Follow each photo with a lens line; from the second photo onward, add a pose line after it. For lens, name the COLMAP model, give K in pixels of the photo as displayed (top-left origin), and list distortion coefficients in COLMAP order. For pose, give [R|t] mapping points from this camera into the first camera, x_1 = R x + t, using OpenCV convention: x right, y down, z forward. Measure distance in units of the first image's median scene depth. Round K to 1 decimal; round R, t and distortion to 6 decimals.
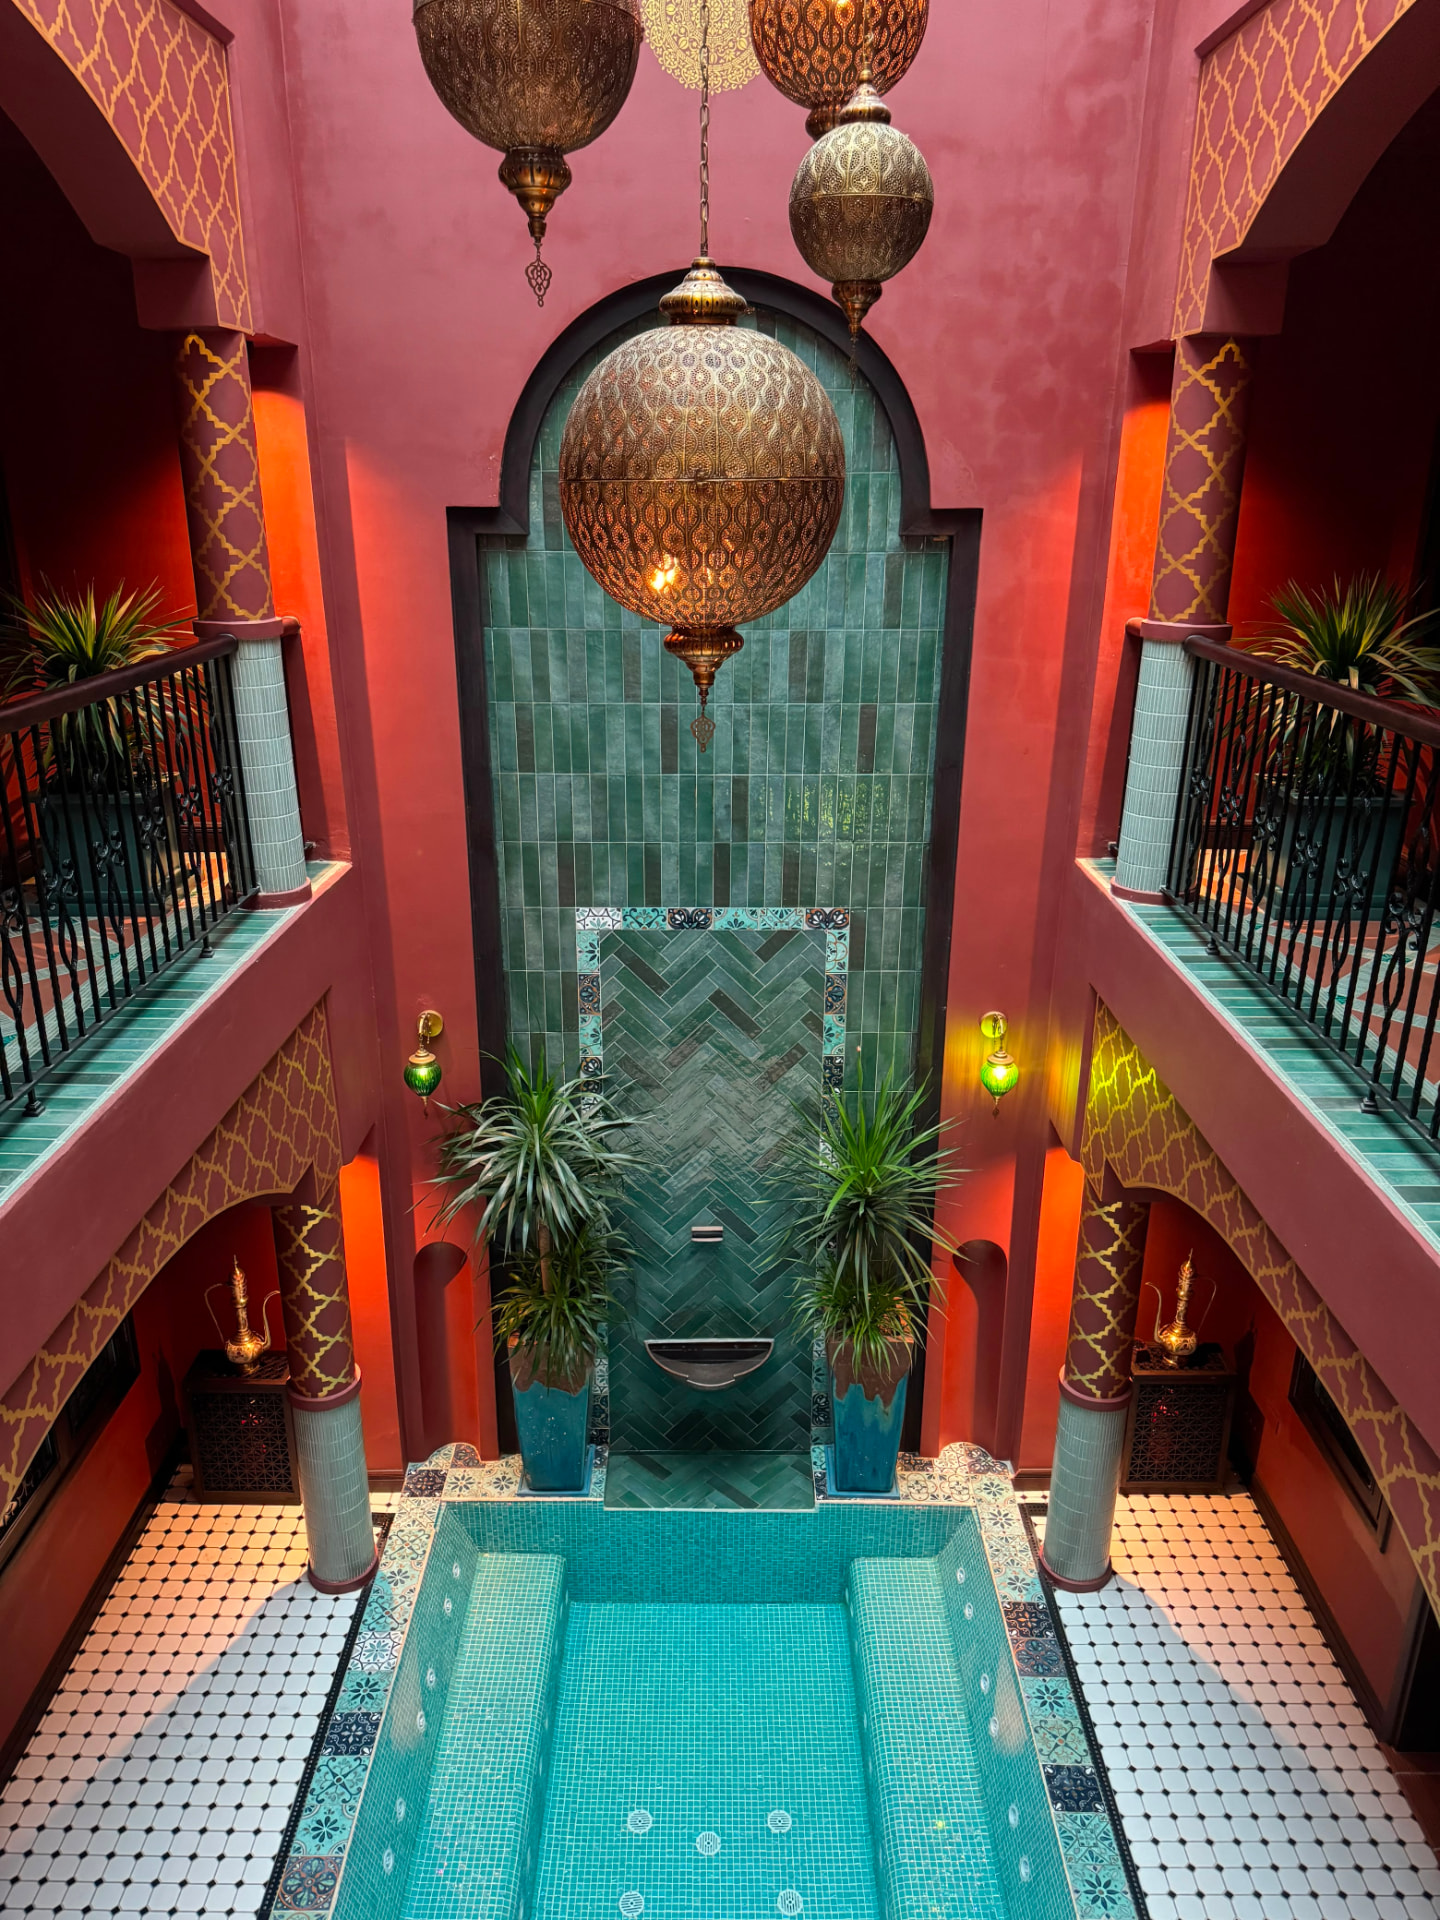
lens RADIAL K [[1342.2, 0, 713.7], [0, 1342.2, 971.4], [0, 0, 1]] dist [0.019774, -0.028383]
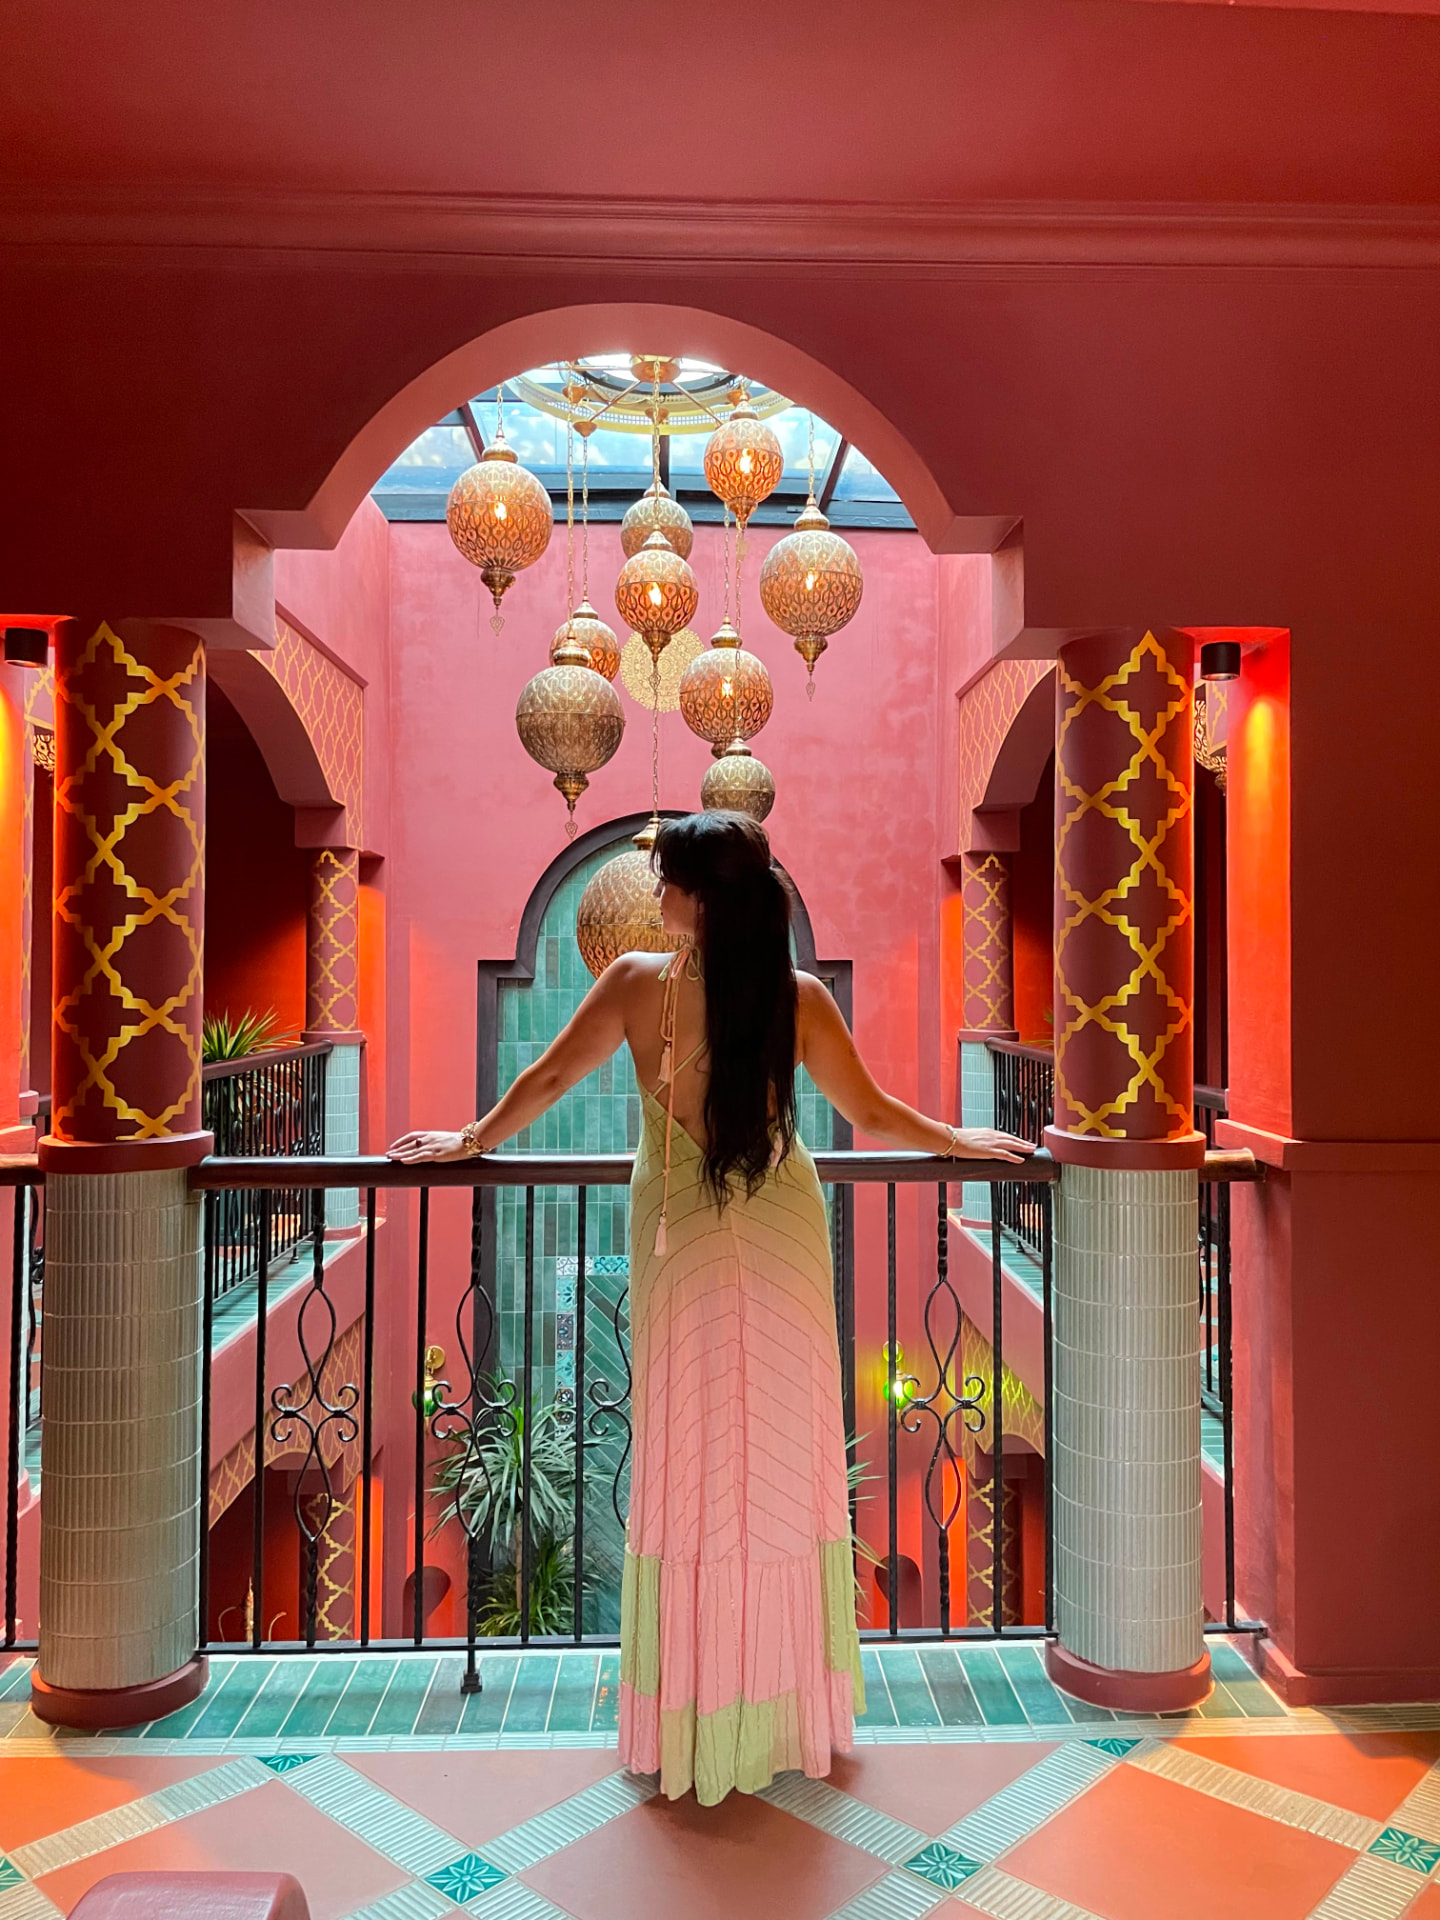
lens RADIAL K [[1342.2, 0, 724.0], [0, 1342.2, 958.4], [0, 0, 1]] dist [0.019774, -0.028383]
pose [[0.999258, -0.002418, 0.038443, 0.008348], [0.015689, 0.937041, -0.348868, 0.166184], [-0.035179, 0.349212, 0.936383, -0.369530]]
